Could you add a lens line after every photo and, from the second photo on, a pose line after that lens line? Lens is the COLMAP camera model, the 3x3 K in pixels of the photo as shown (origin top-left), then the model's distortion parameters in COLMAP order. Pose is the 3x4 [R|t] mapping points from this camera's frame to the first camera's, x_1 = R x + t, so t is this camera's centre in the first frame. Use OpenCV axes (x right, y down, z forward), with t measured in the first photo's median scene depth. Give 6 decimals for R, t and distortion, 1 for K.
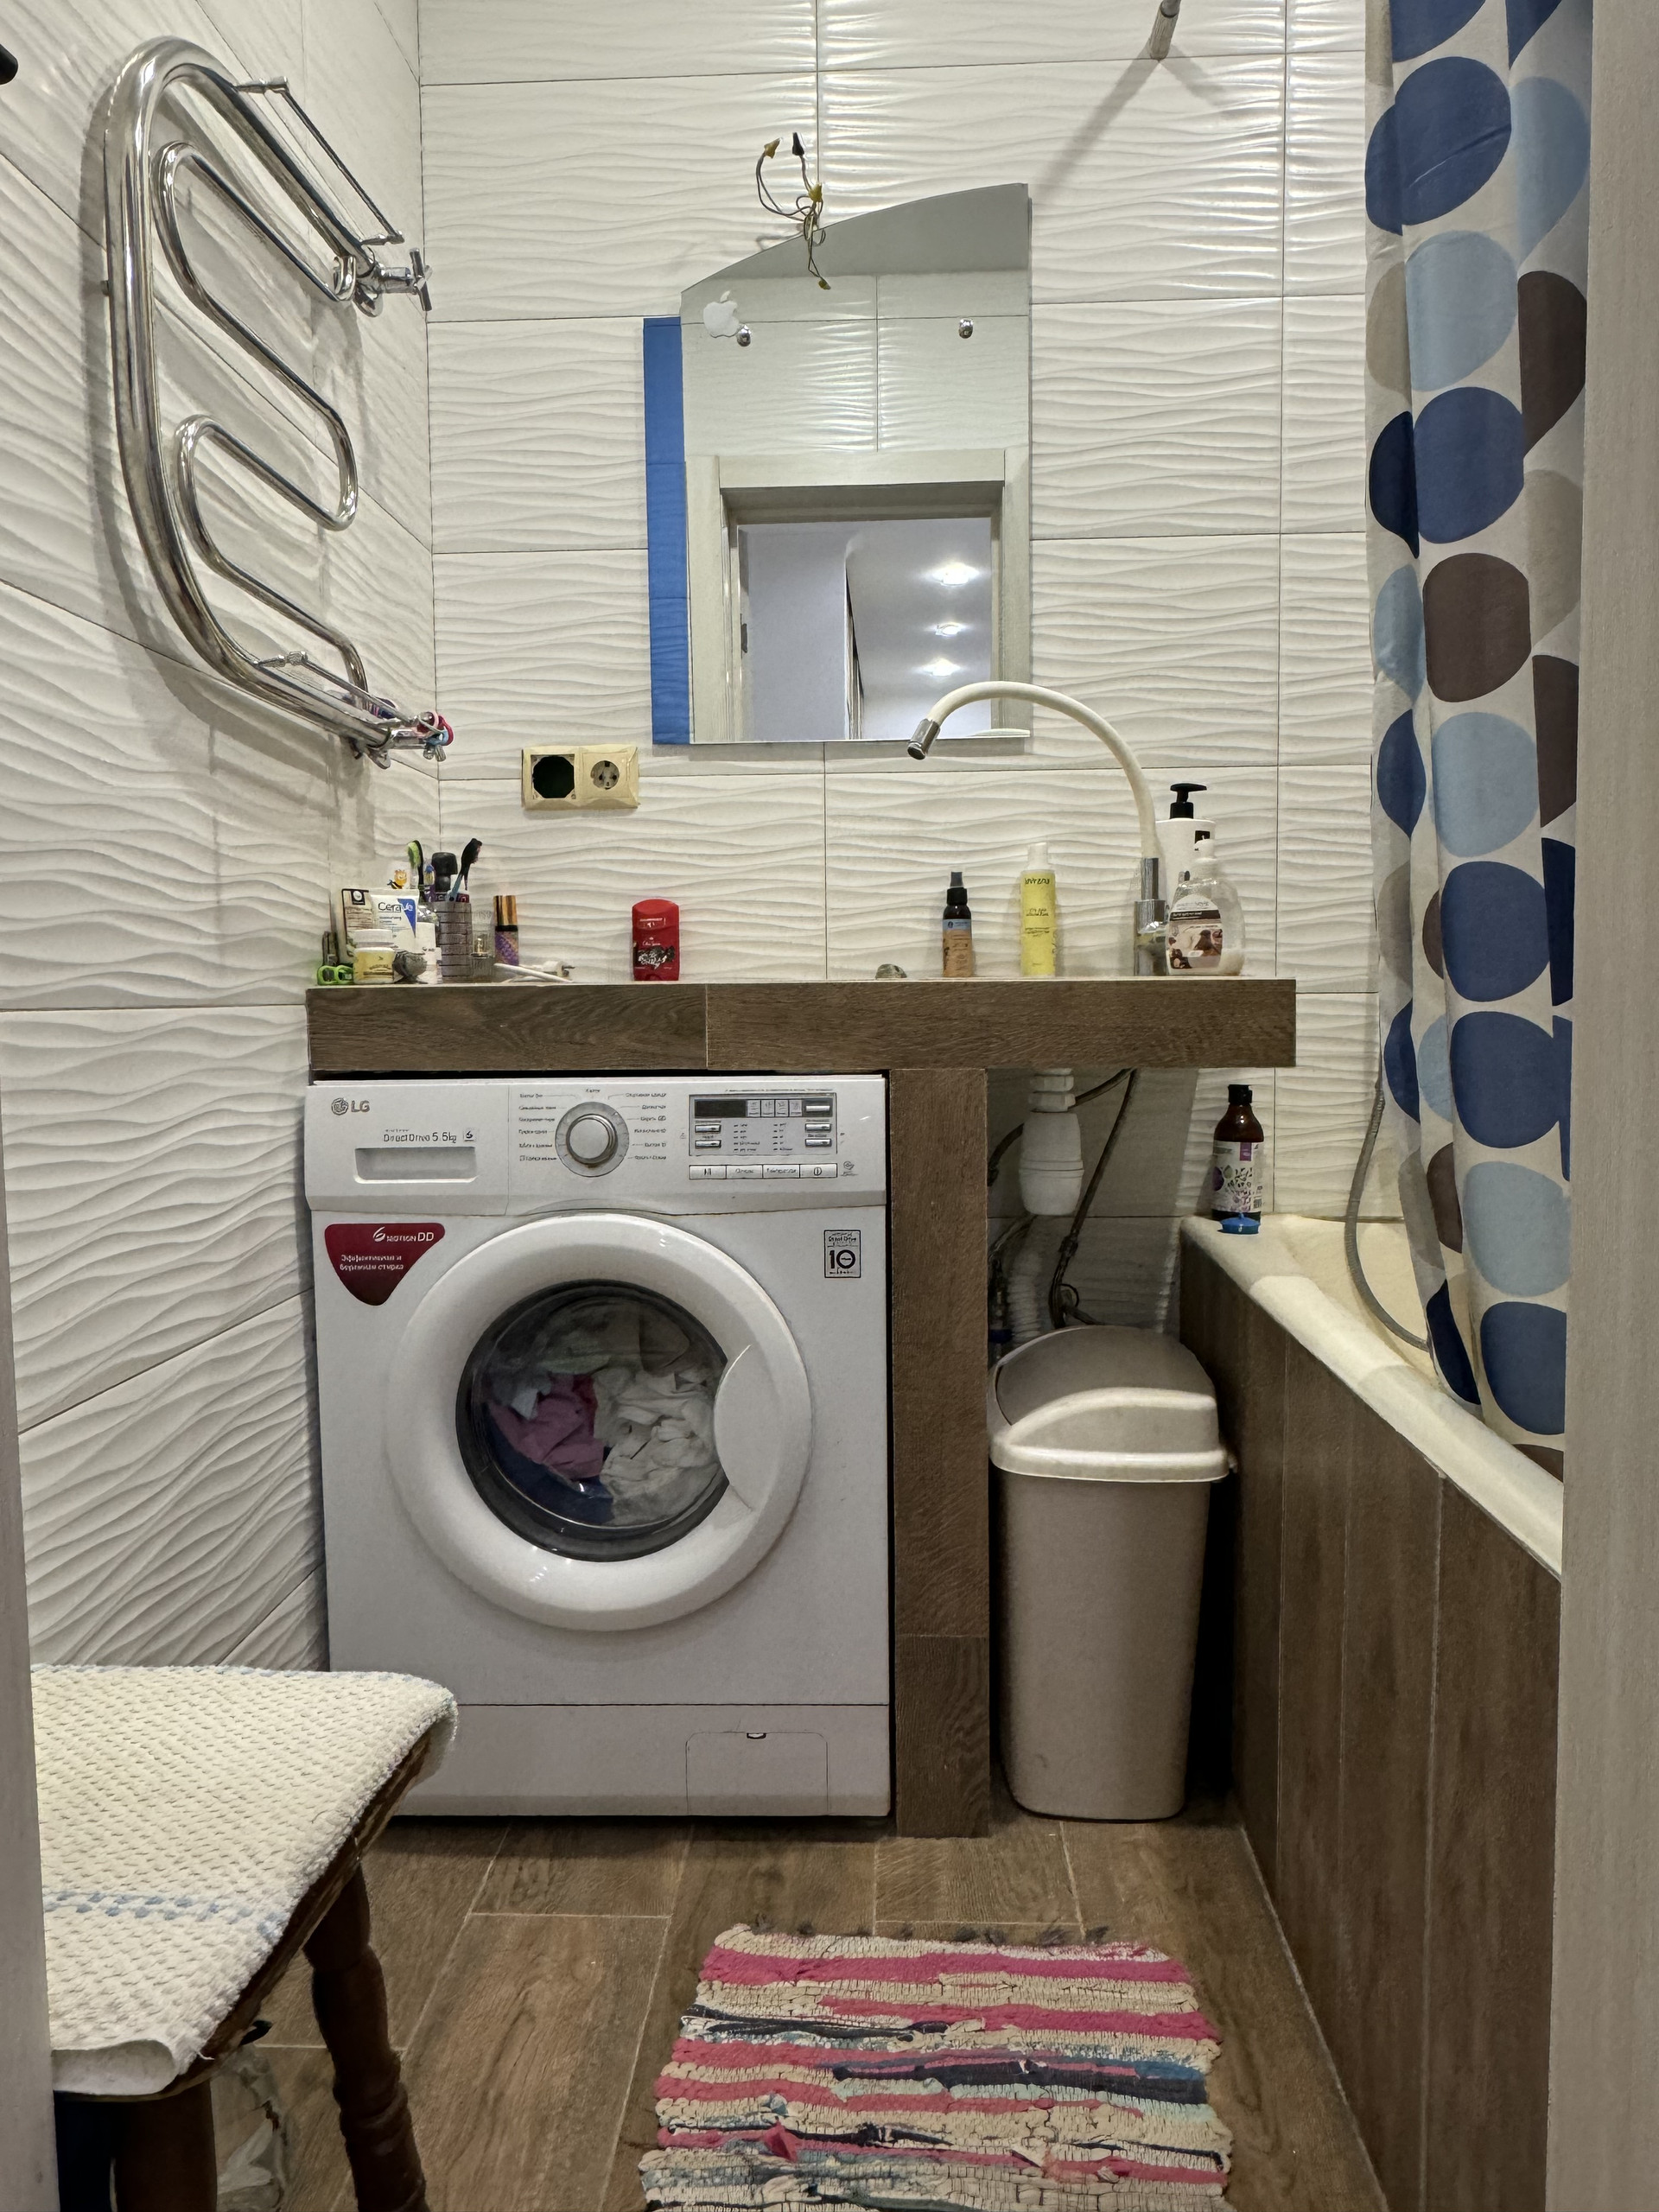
lens RADIAL K [[1418.2, 0, 828.1], [0, 1418.2, 1118.3], [0, 0, 1]] dist [-0.004878, 0.001818]
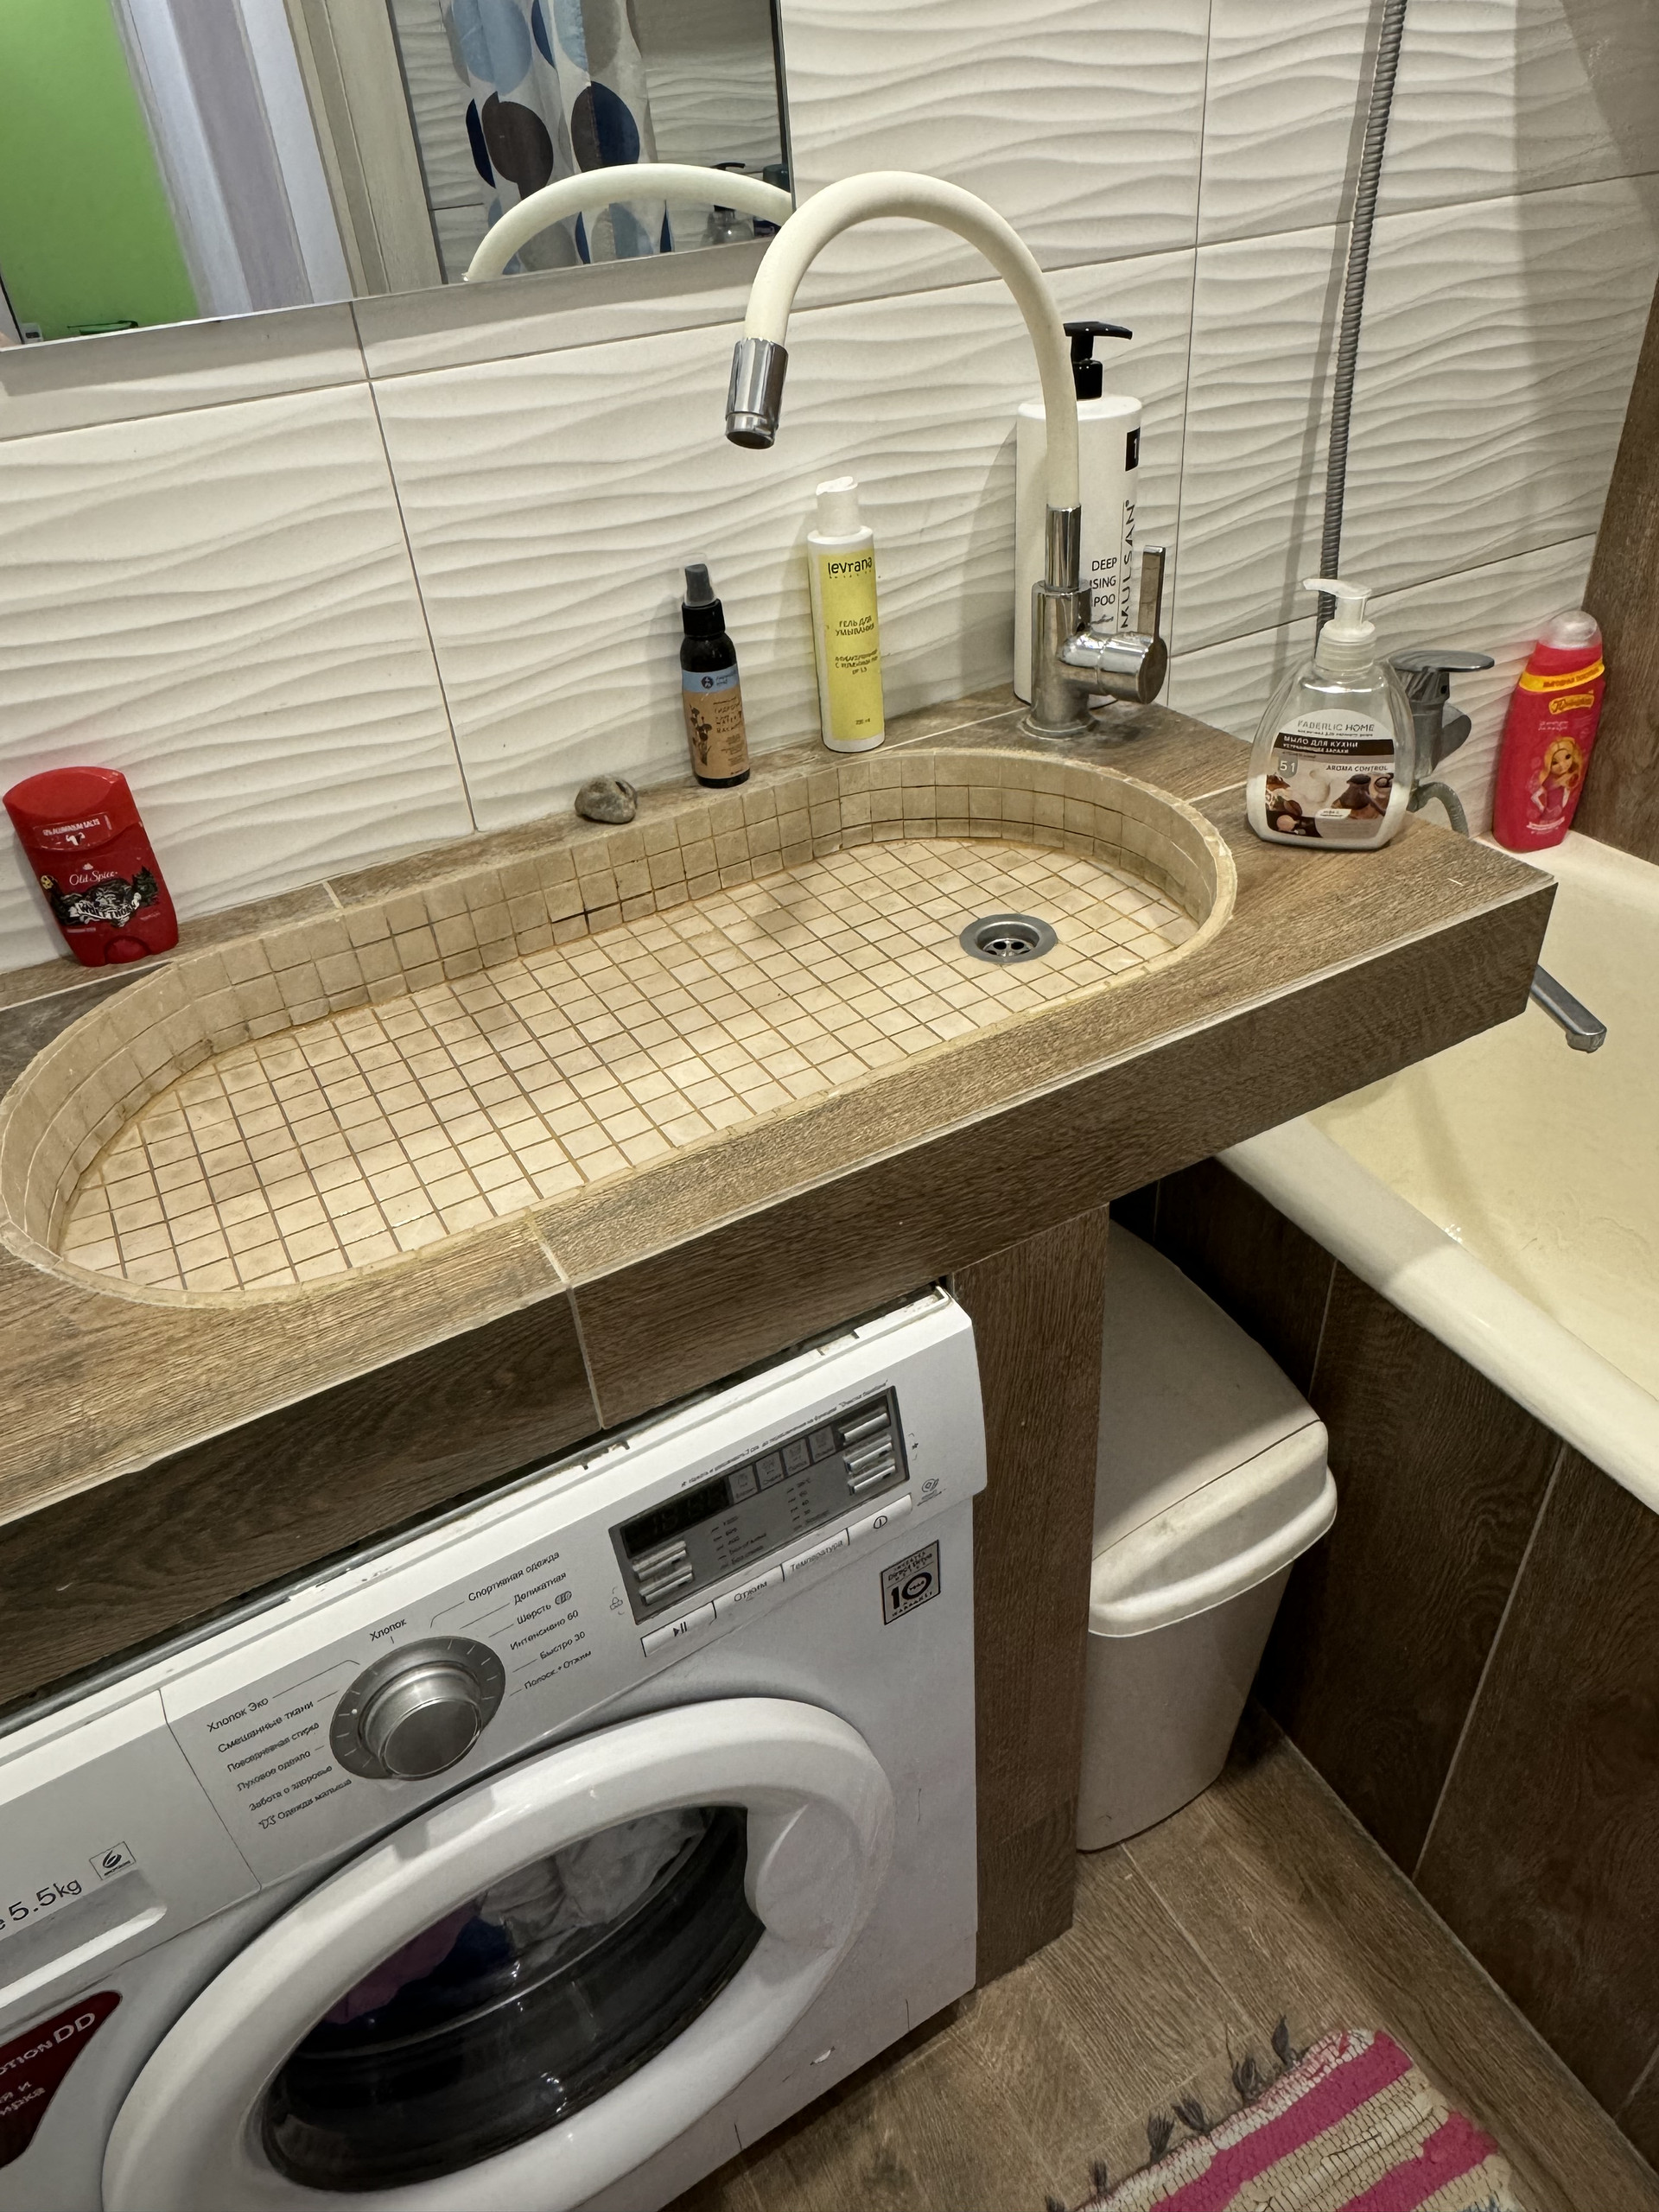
lens RADIAL K [[1418.2, 0, 831.8], [0, 1418.2, 1092.7], [0, 0, 1]] dist [-0.004878, 0.001818]
pose [[0.848790, -0.350408, 0.395941, -0.130654], [0.108805, 0.848585, 0.517750, -0.274446], [-0.517414, -0.396381, 0.758396, 0.542606]]
